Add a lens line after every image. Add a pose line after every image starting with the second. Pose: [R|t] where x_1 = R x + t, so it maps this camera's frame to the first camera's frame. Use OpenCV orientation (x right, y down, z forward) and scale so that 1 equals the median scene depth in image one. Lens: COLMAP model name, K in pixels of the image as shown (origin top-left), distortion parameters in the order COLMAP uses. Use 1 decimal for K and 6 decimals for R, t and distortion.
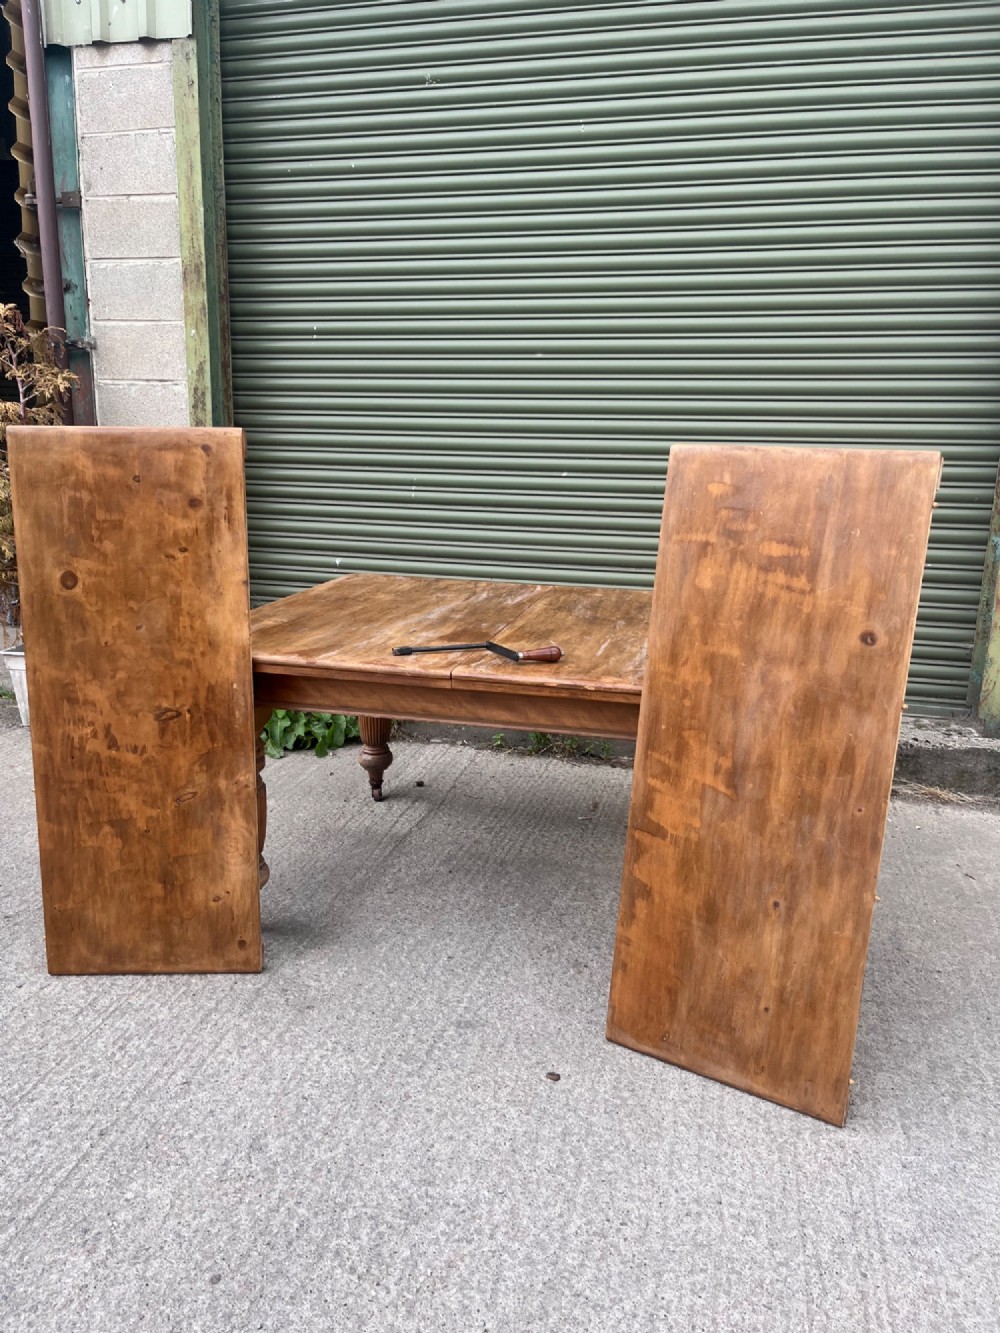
lens RADIAL K [[1012.5, 0, 493.4], [0, 1012.5, 669.0], [0, 0, 1]] dist [0.057546, -0.085141]
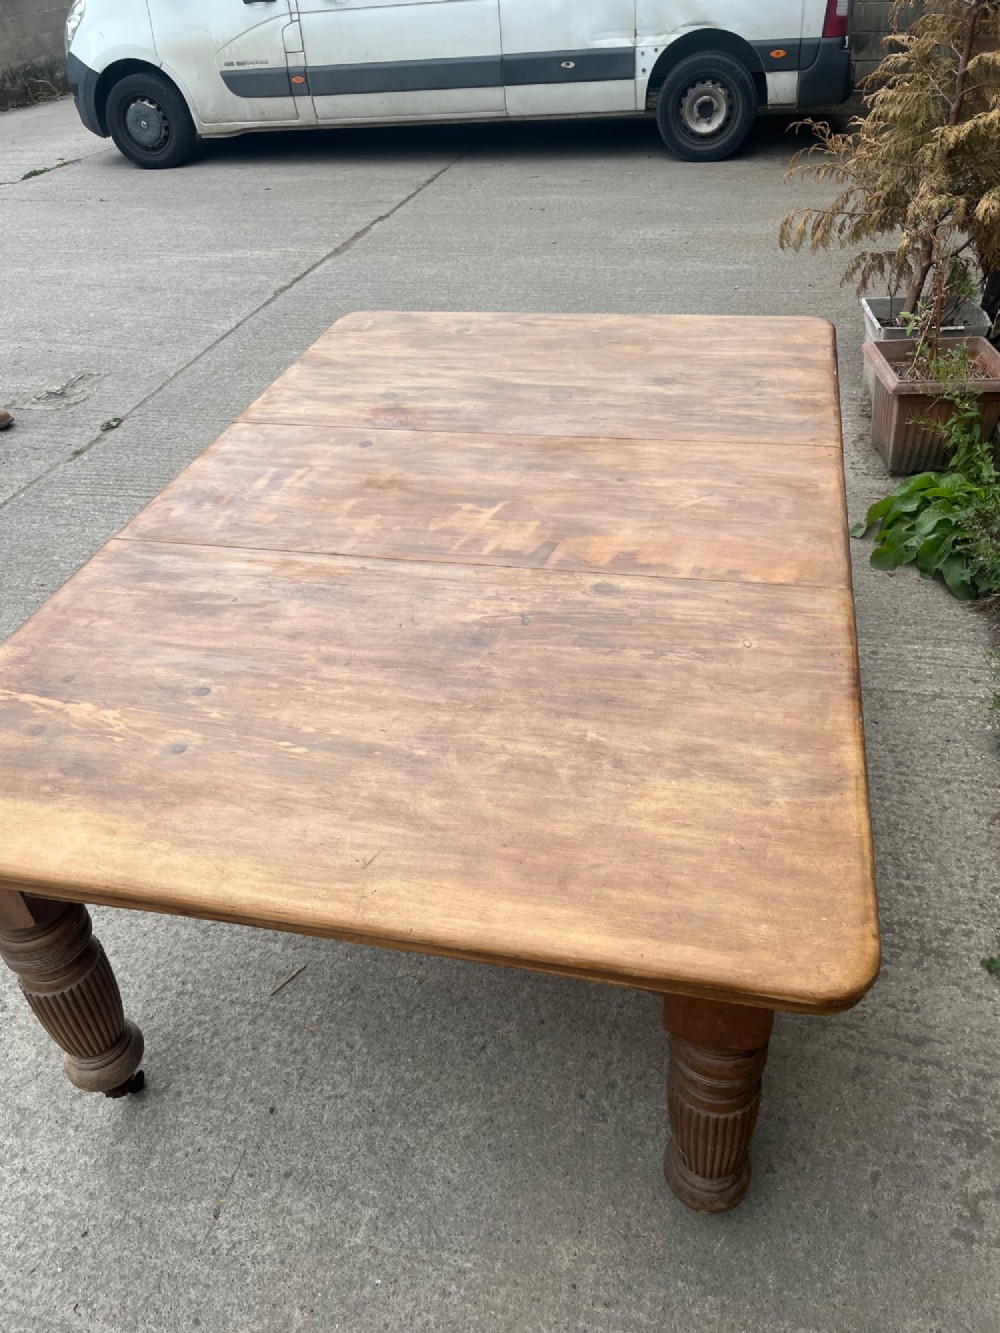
lens RADIAL K [[1012.5, 0, 494.9], [0, 1012.5, 652.8], [0, 0, 1]] dist [0.057546, -0.085141]
pose [[-0.011634, 0.573659, -0.819012, 0.858148], [-0.175048, 0.805251, 0.566506, -0.425501], [0.984491, 0.149957, 0.091050, 1.205256]]
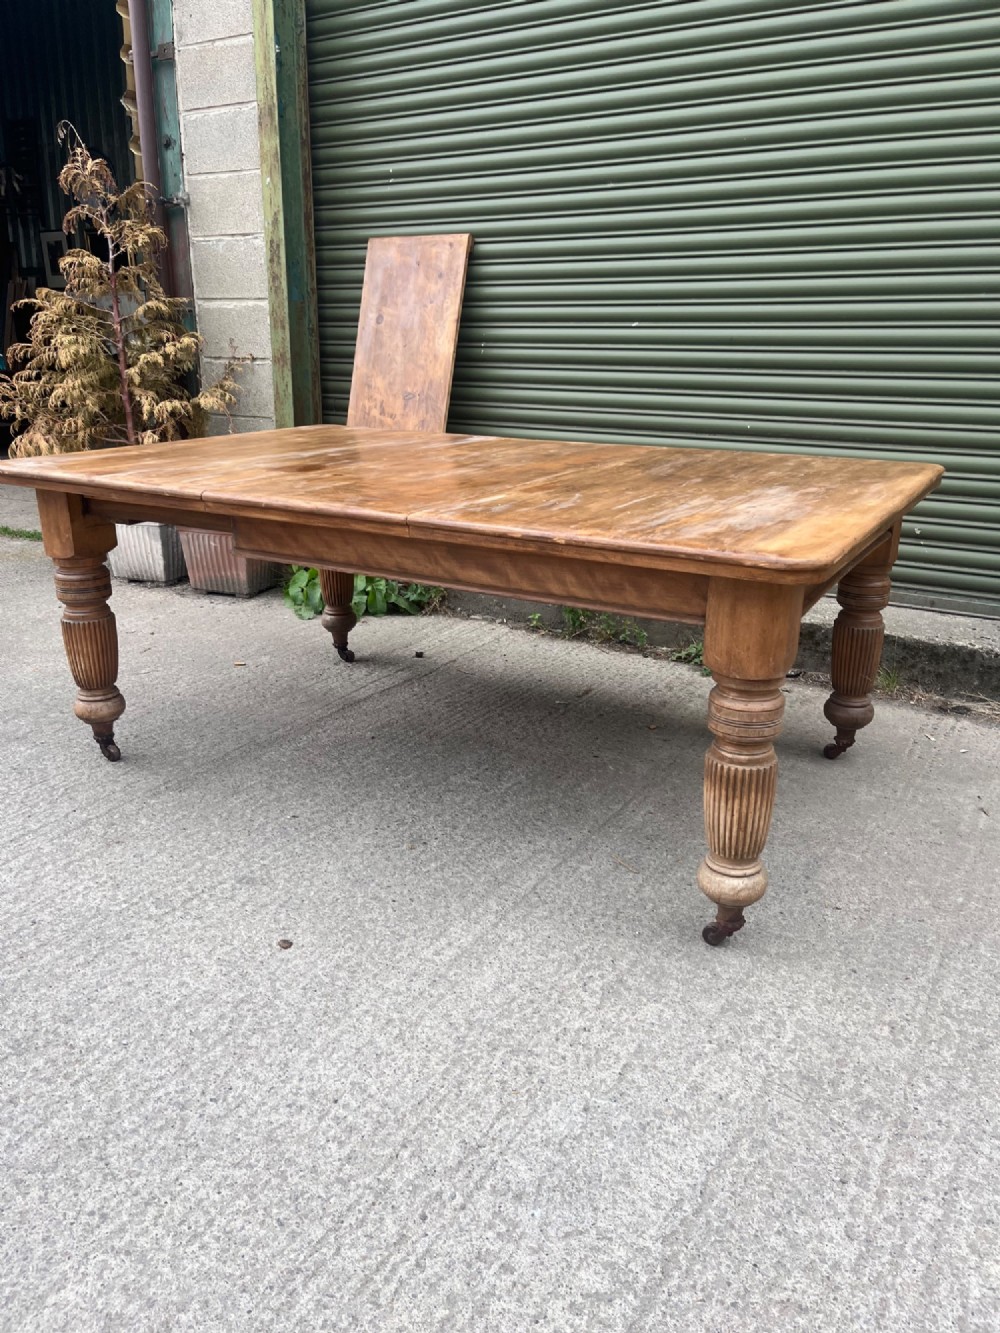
lens RADIAL K [[1012.5, 0, 499.8], [0, 1012.5, 667.8], [0, 0, 1]] dist [0.057546, -0.085141]
pose [[0.954007, 0.082379, -0.288245, 0.454158], [-0.058406, 0.994154, 0.090816, 0.058824], [0.294041, -0.069803, 0.953240, 0.197949]]
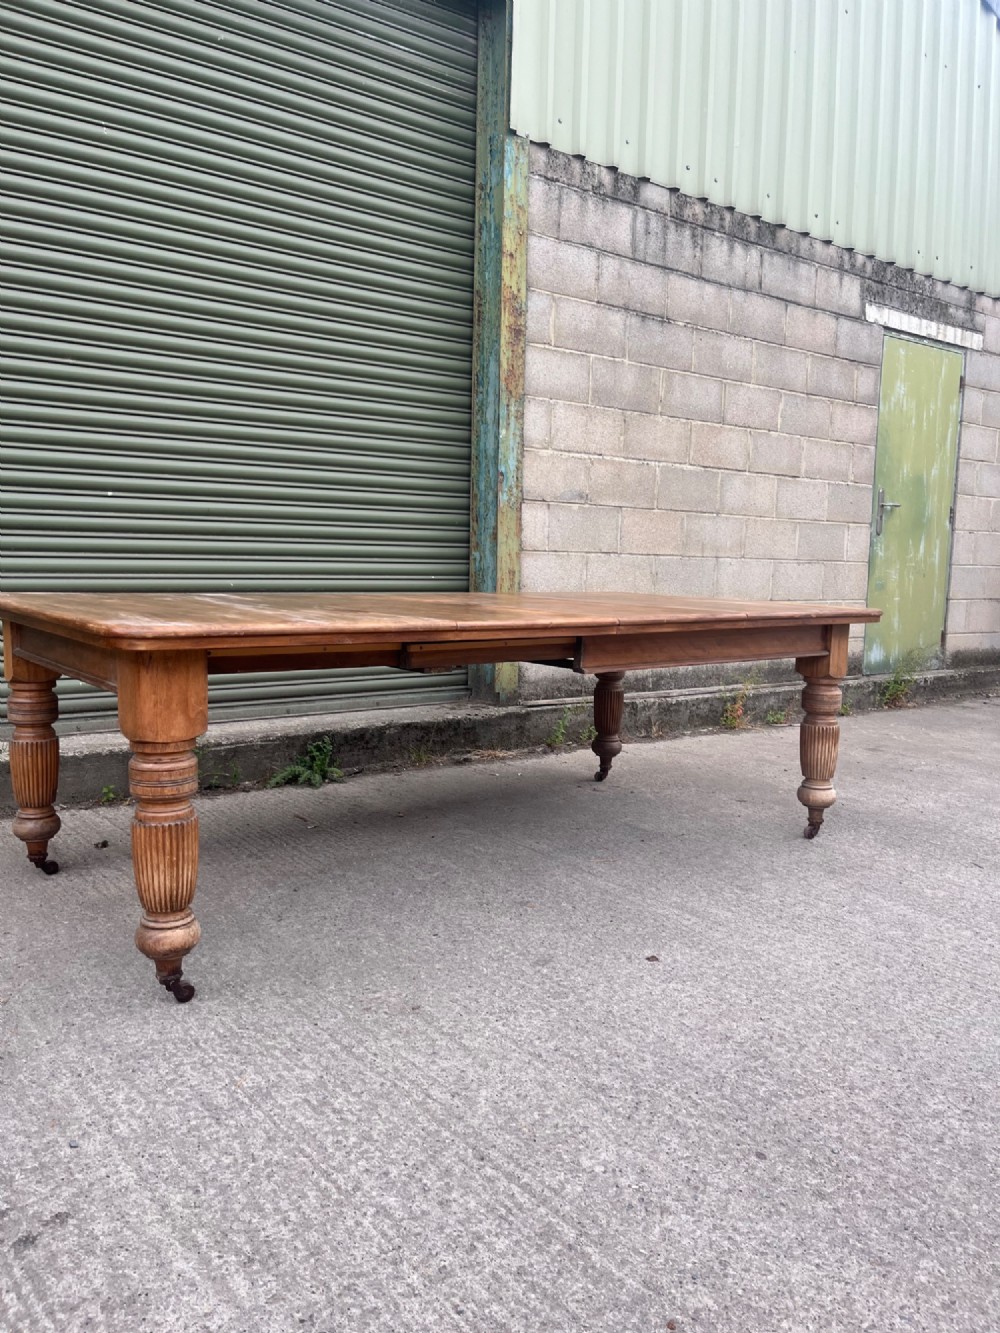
lens RADIAL K [[1012.5, 0, 503.3], [0, 1012.5, 667.8], [0, 0, 1]] dist [0.057546, -0.085141]
pose [[0.616803, -0.094115, 0.781470, -0.840028], [0.171693, 0.985006, -0.016887, 0.069924], [-0.768164, 0.144589, 0.623714, 0.356970]]
